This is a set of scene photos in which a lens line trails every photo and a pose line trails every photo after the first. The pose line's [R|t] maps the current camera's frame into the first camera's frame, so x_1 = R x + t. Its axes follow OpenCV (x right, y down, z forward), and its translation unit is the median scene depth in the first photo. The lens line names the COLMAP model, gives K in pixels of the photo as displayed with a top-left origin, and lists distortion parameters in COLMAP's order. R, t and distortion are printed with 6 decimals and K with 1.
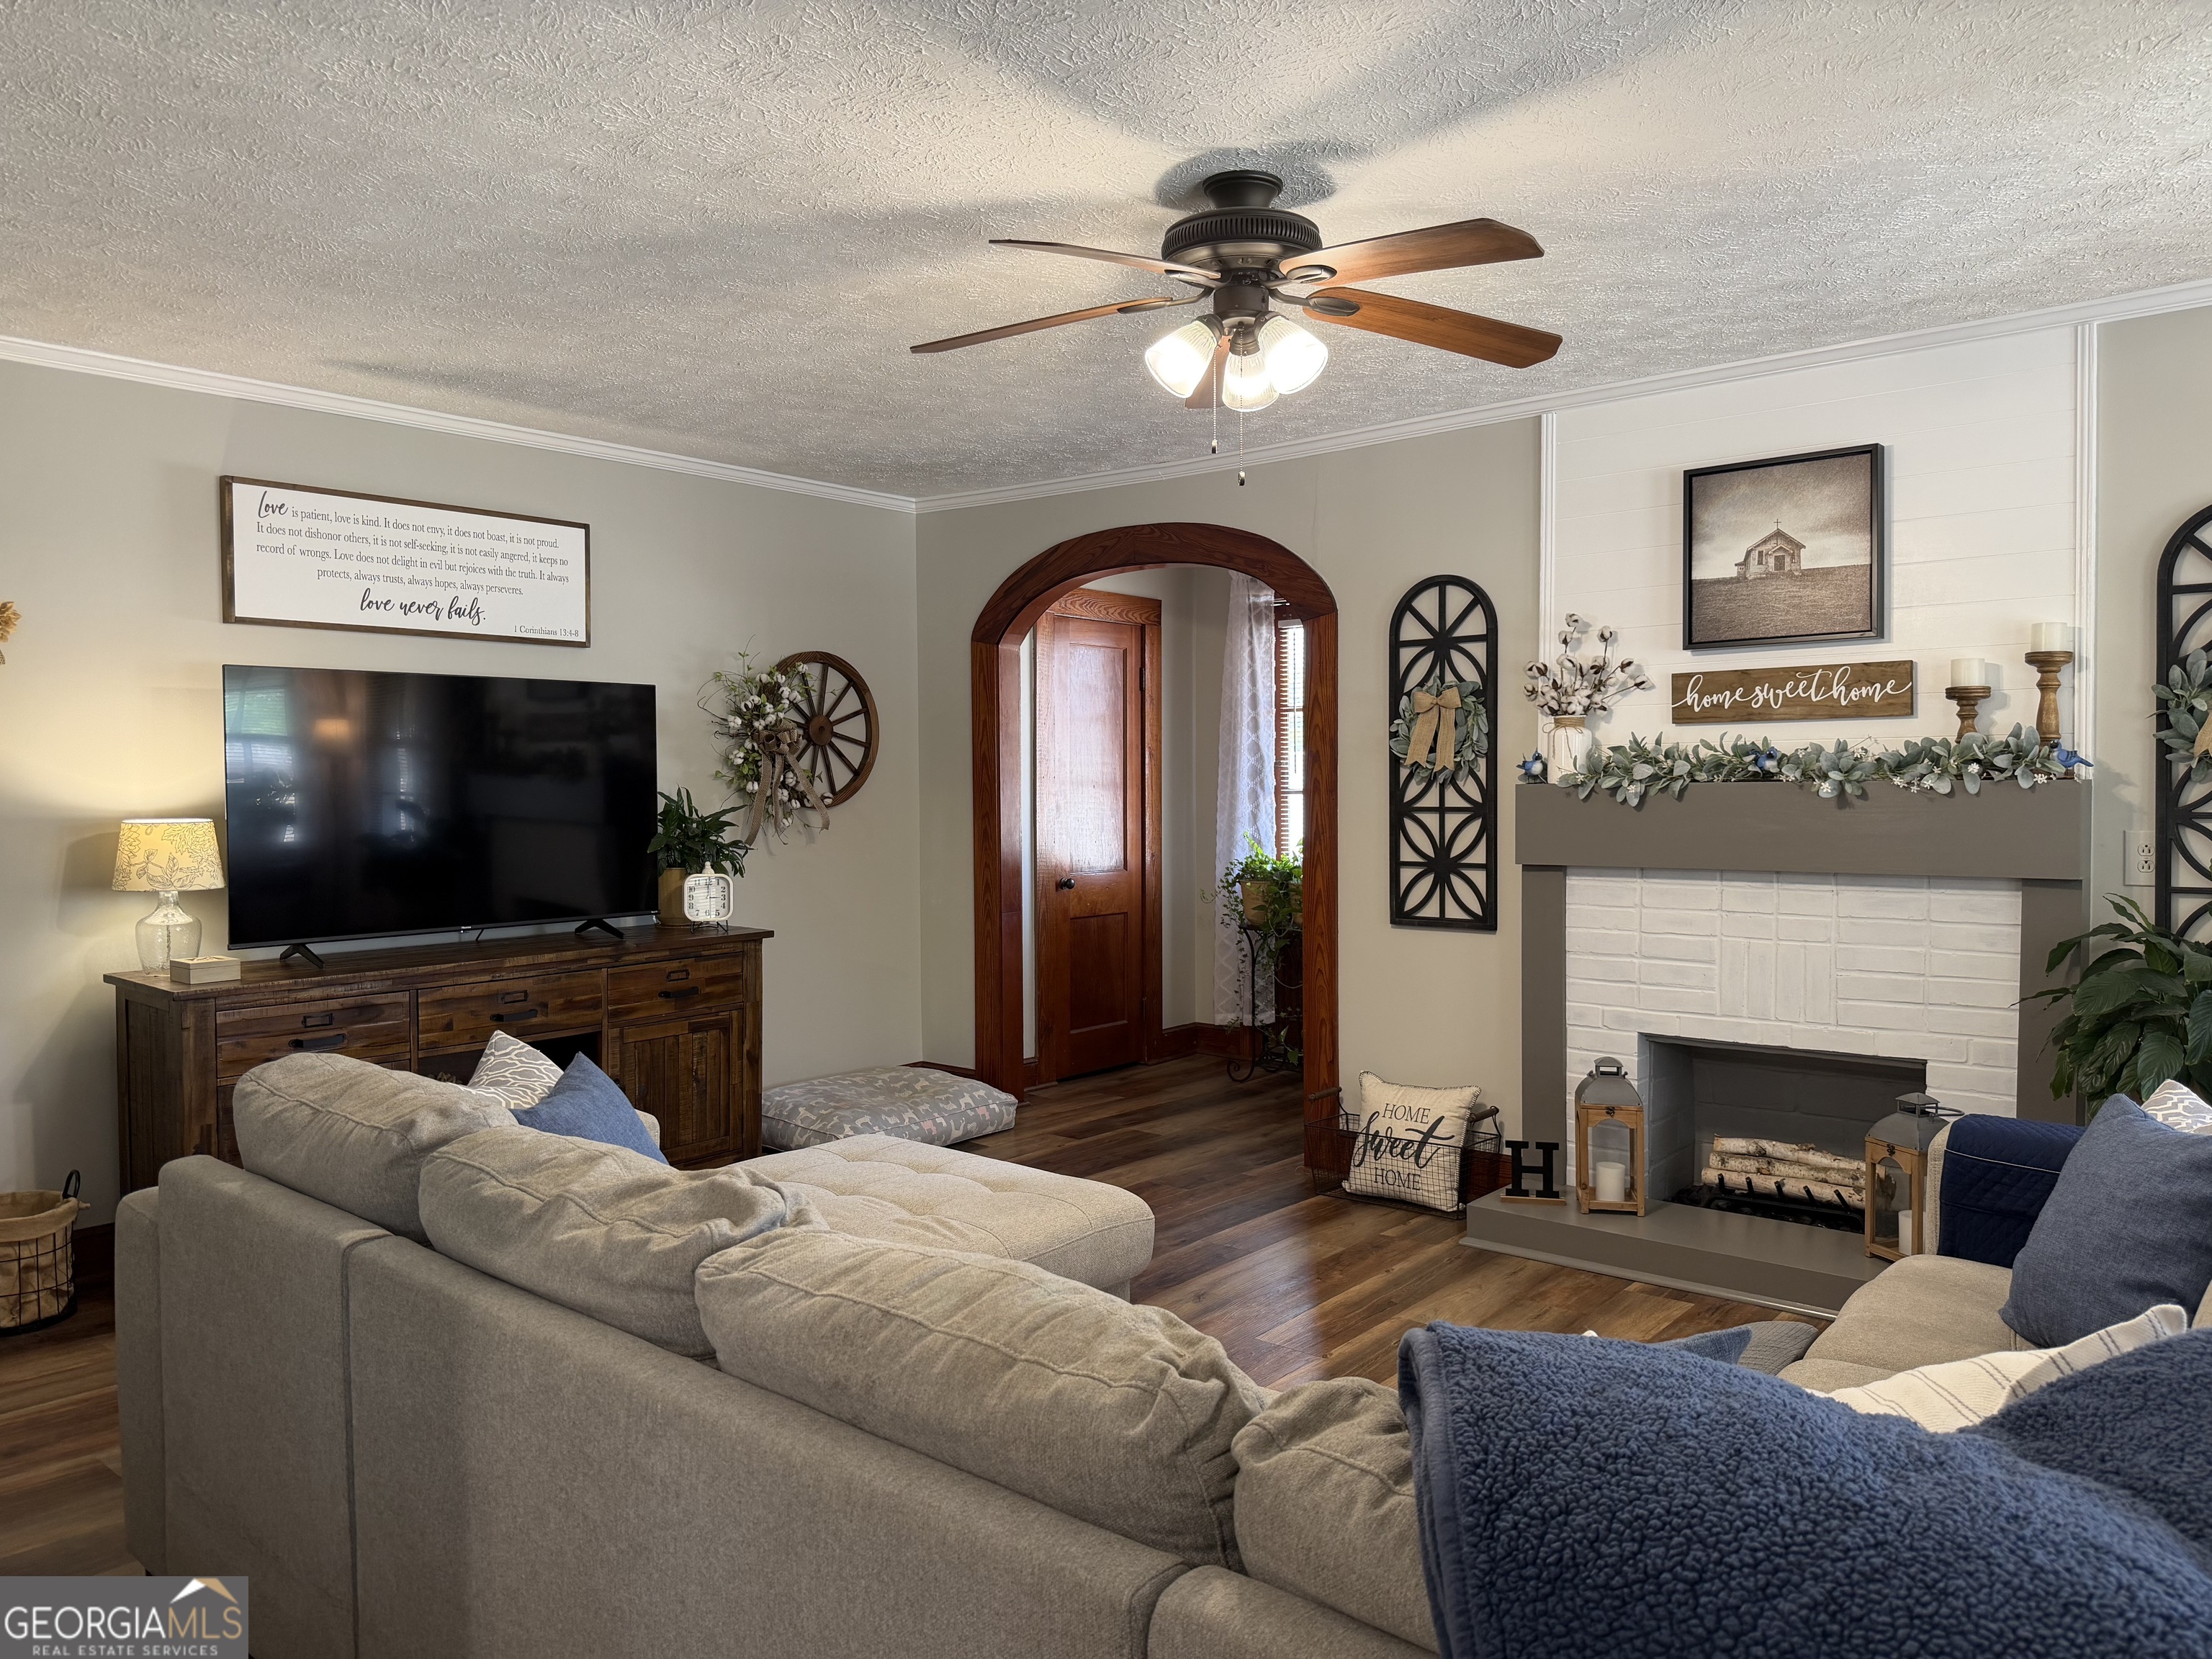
lens RADIAL K [[1541.3, 0, 1094.1], [0, 1541.3, 831.2], [0, 0, 1]] dist [0.131170, -0.206574]
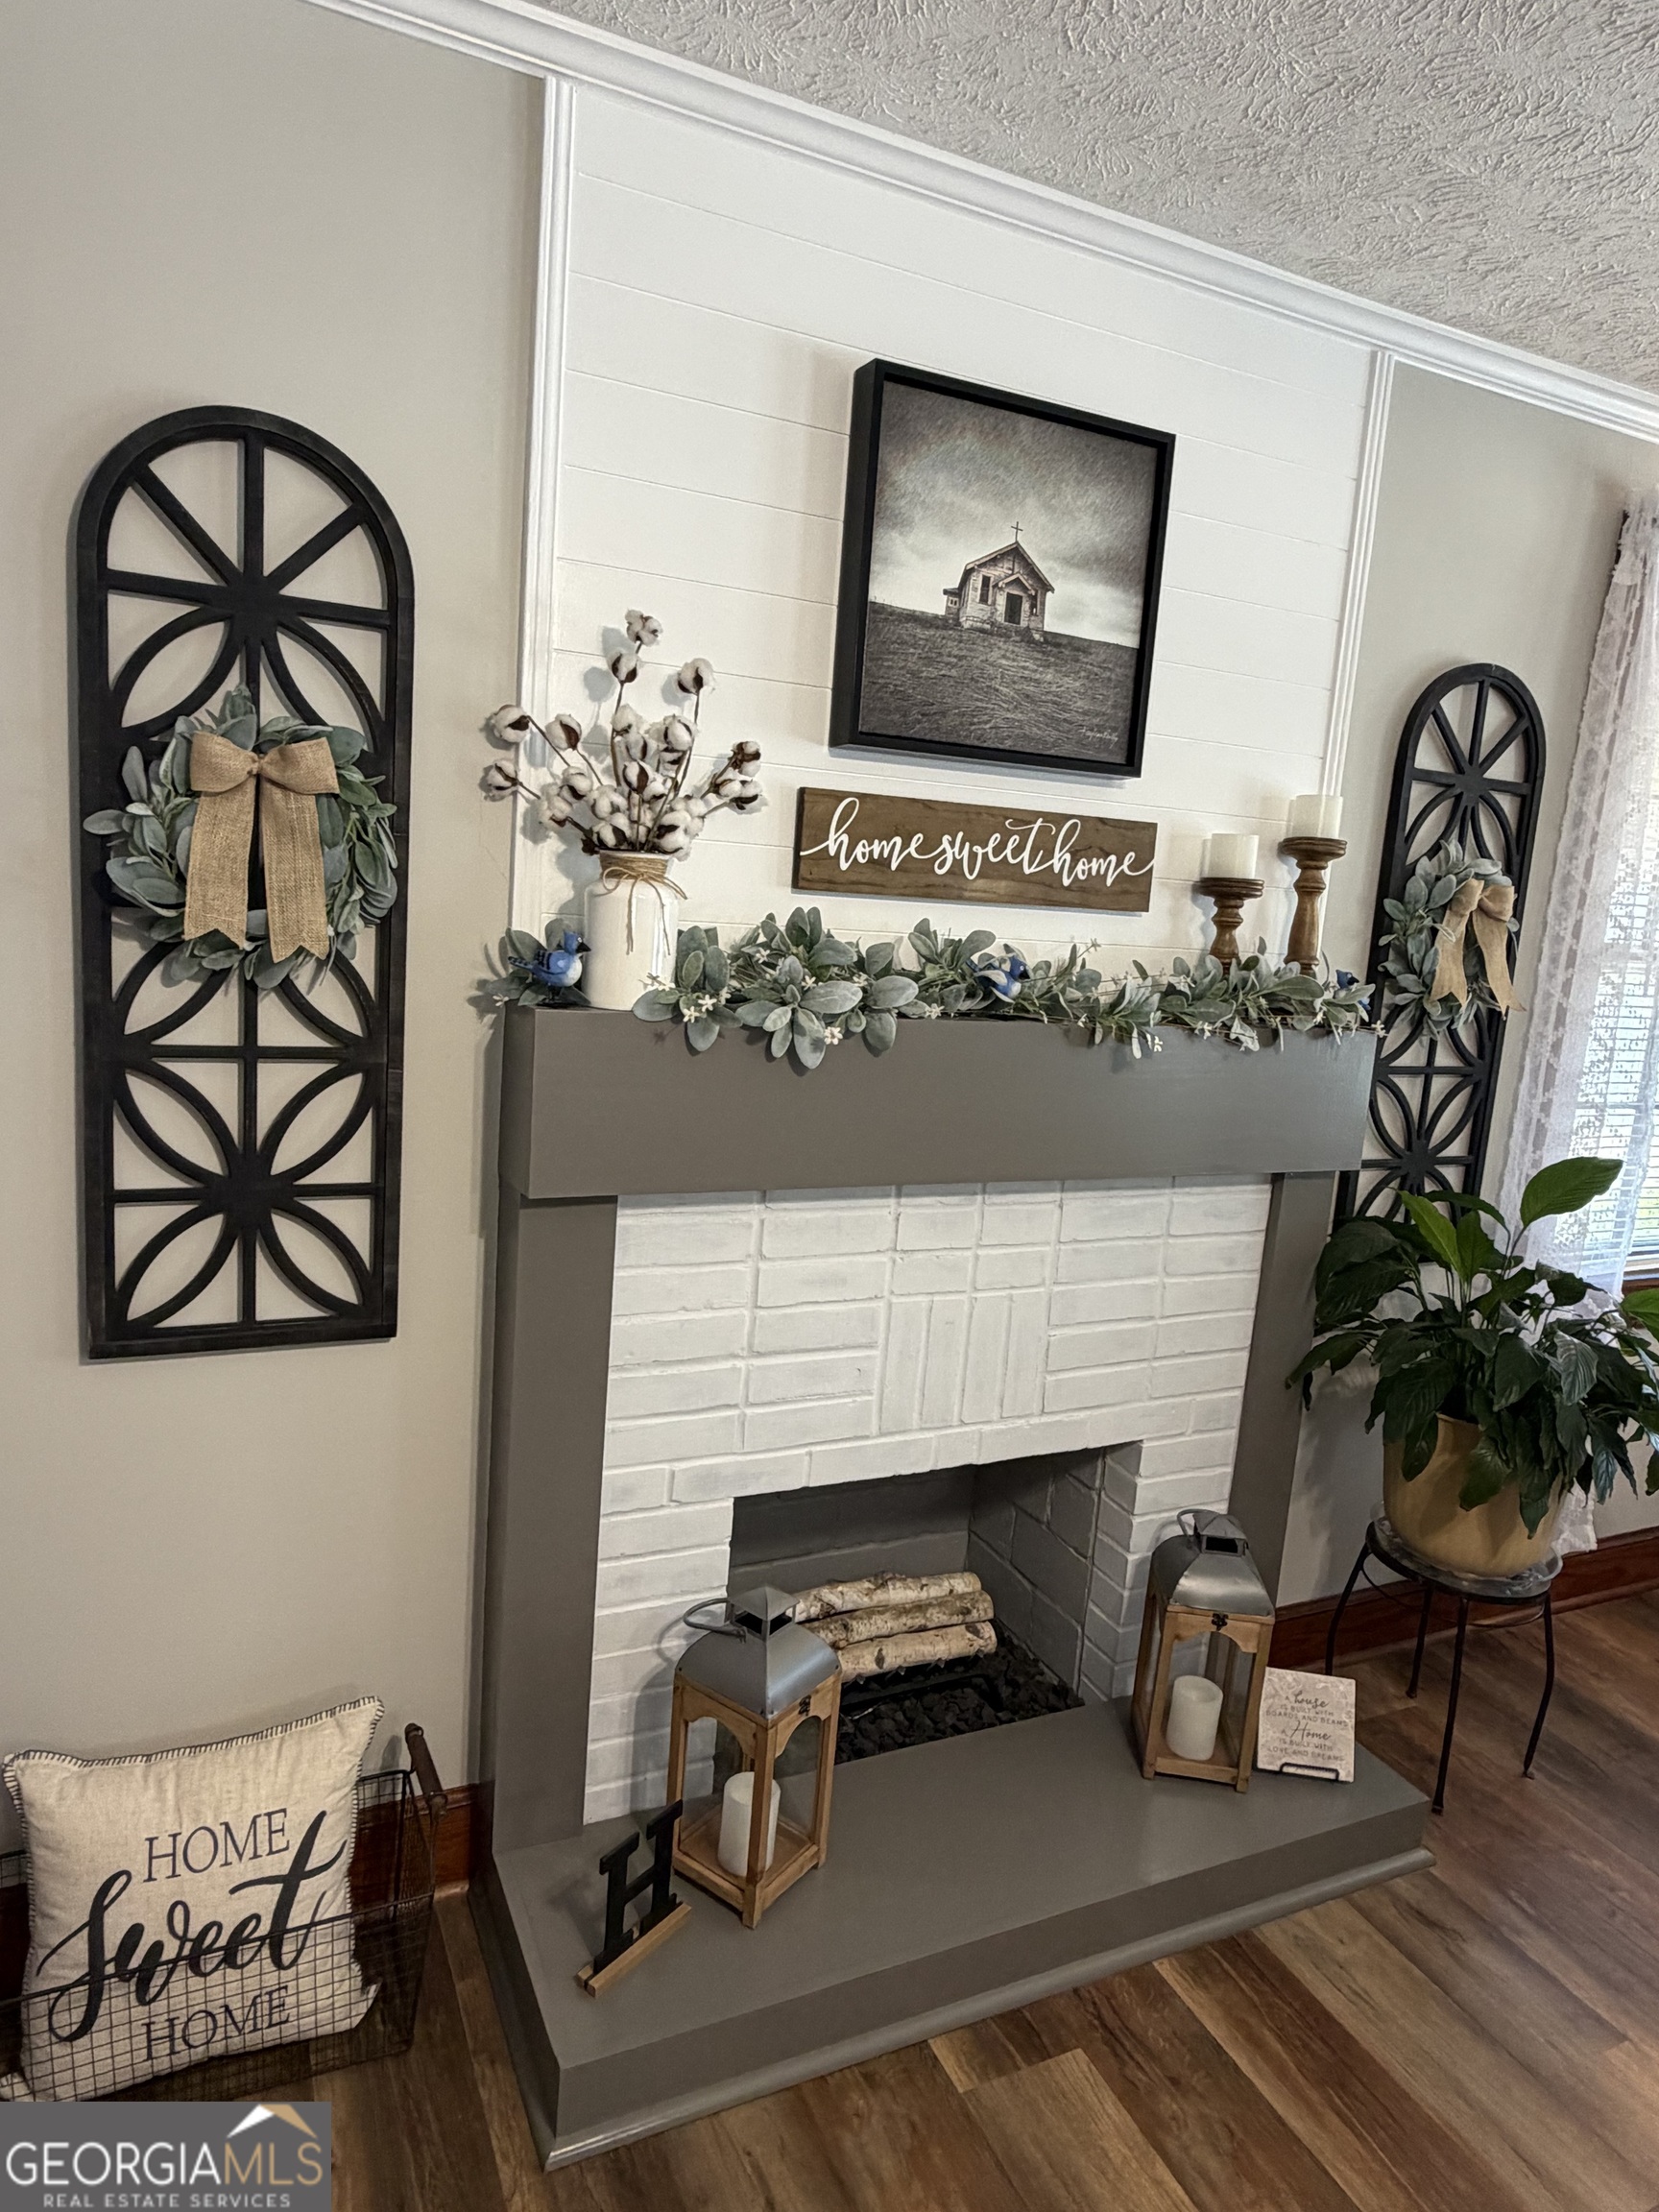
lens RADIAL K [[1342.8, 0, 827.8], [0, 1342.8, 1097.1], [0, 0, 1]] dist [-0.001883, 0.002656]
pose [[0.415403, -0.104518, 0.903613, -0.020711], [-0.048277, 0.989444, 0.136639, -0.060084], [-0.908355, -0.100384, 0.405973, 0.787416]]
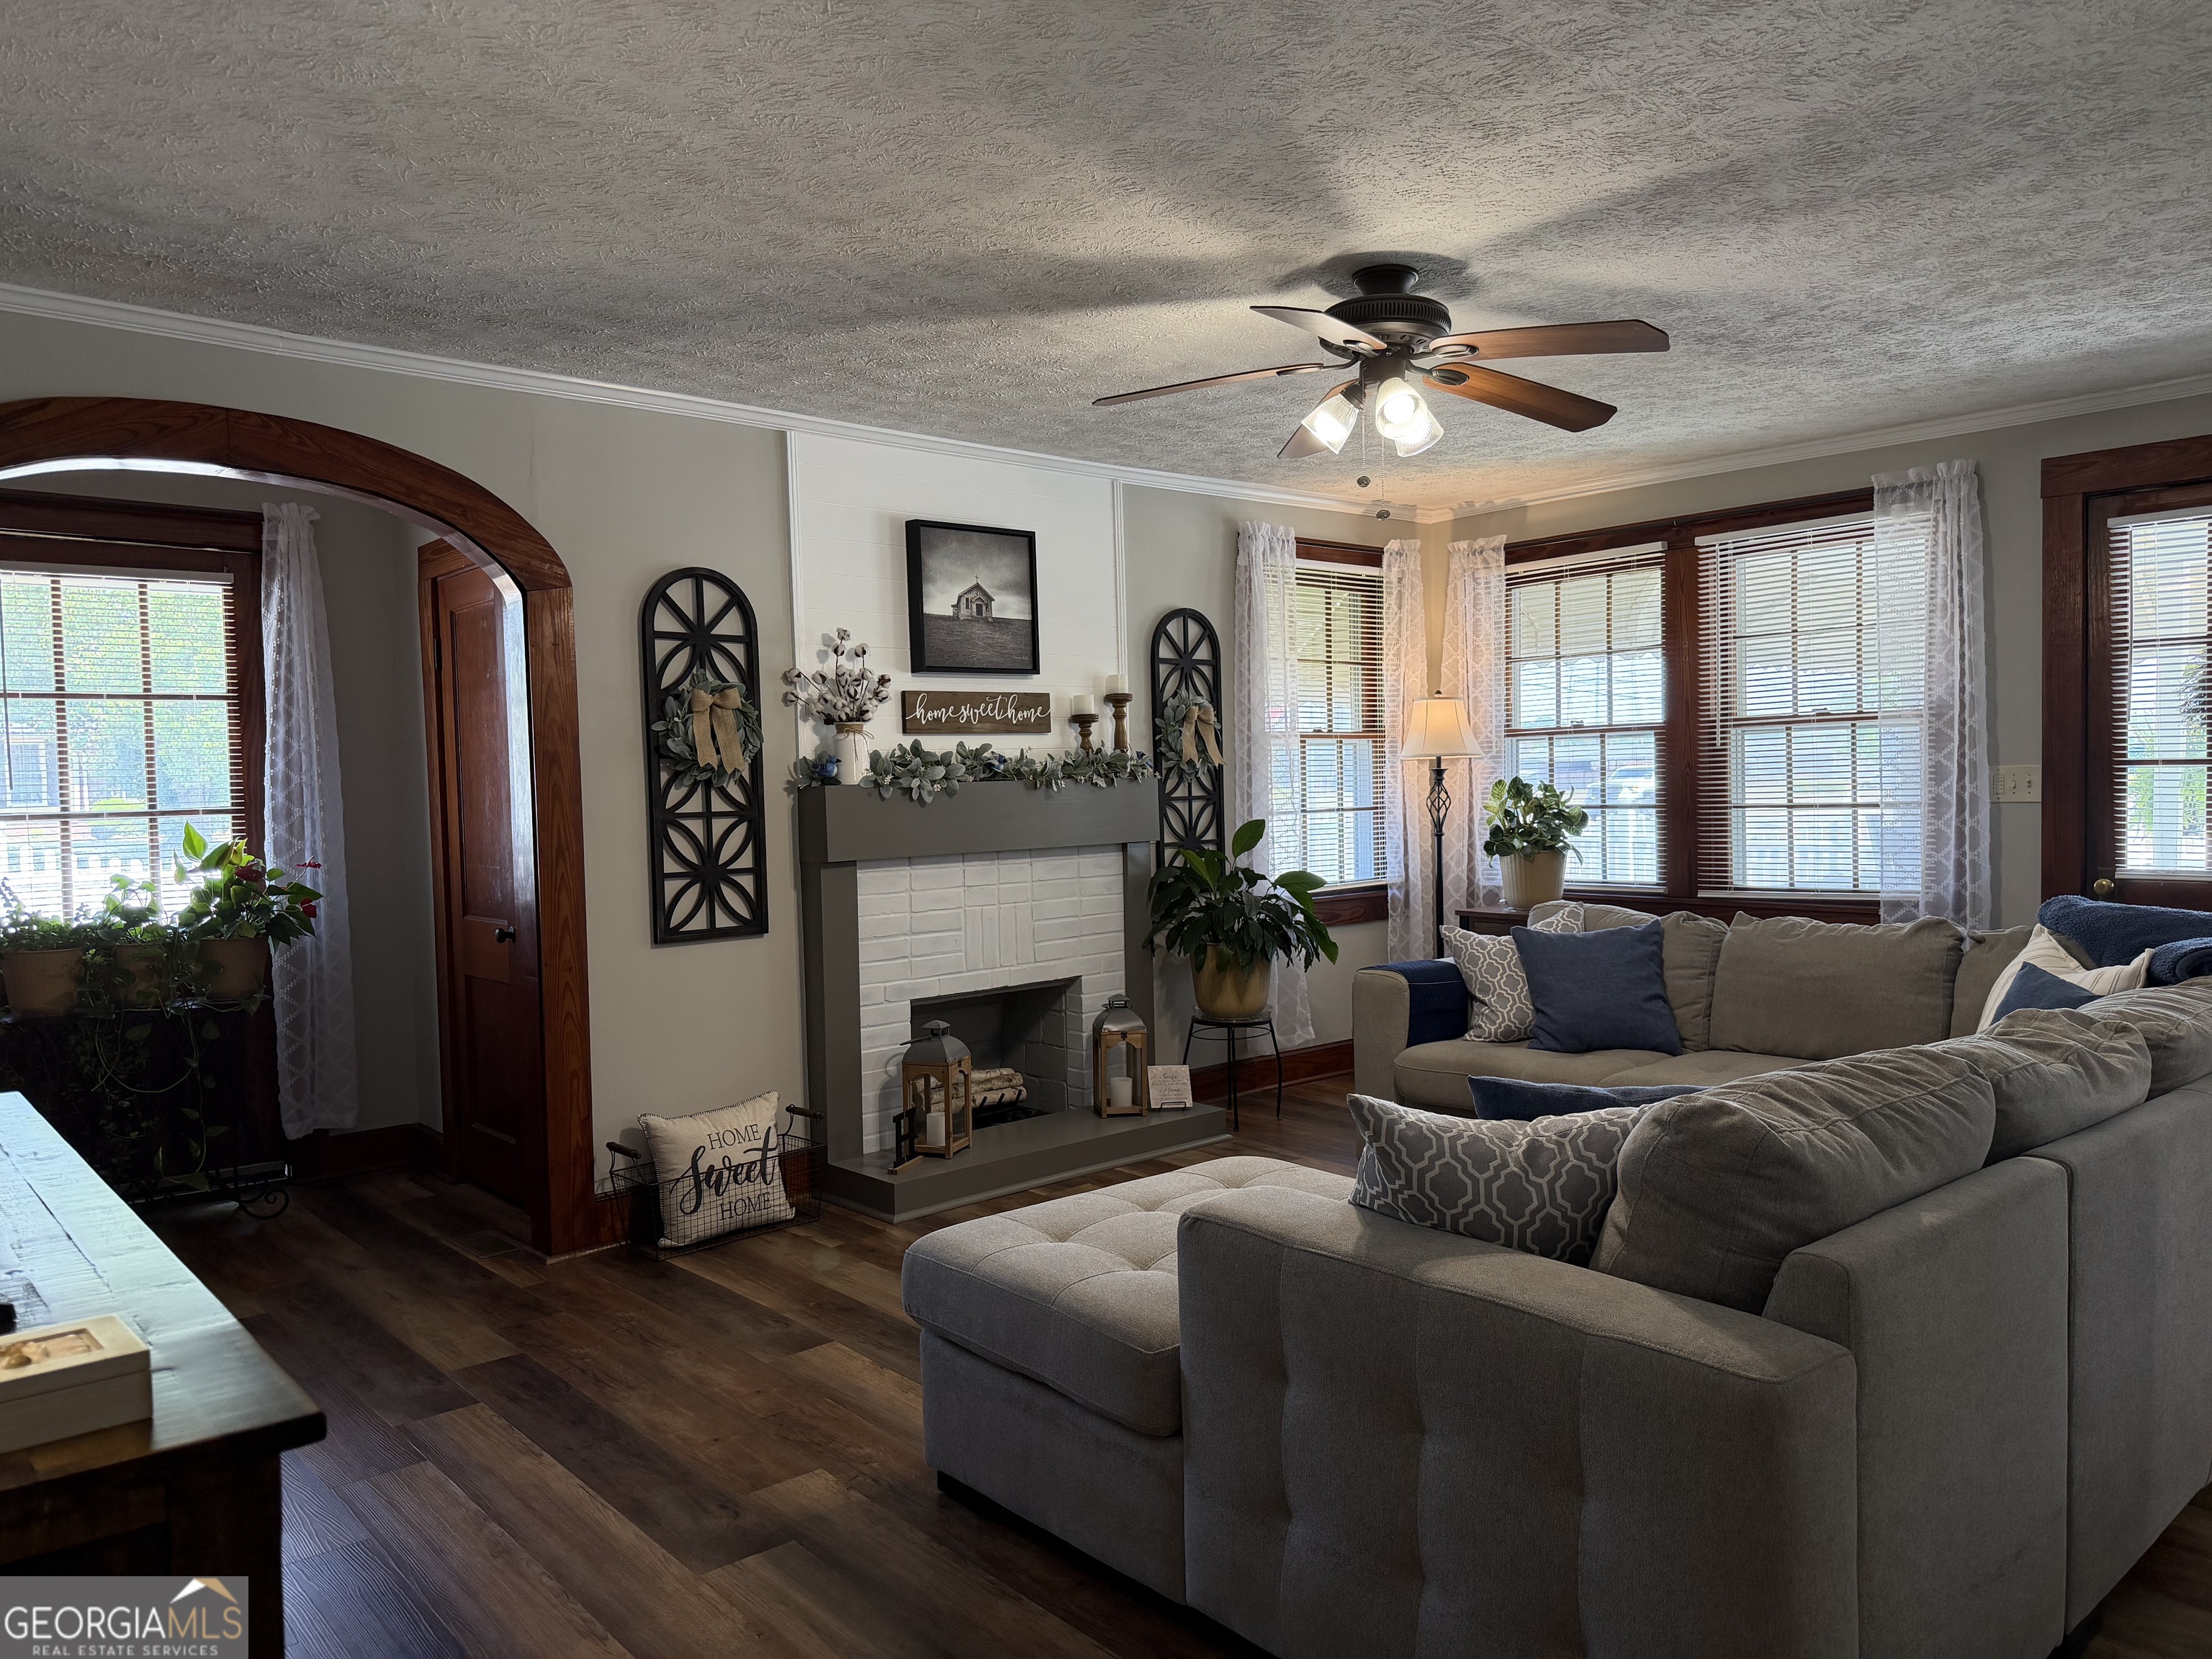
lens RADIAL K [[1541.3, 0, 1094.1], [0, 1541.3, 831.2], [0, 0, 1]] dist [0.131170, -0.206574]
pose [[0.154235, -0.029138, 0.987604, -0.732246], [0.056118, 0.998210, 0.020687, -0.011142], [-0.986439, 0.052231, 0.155594, 0.665591]]
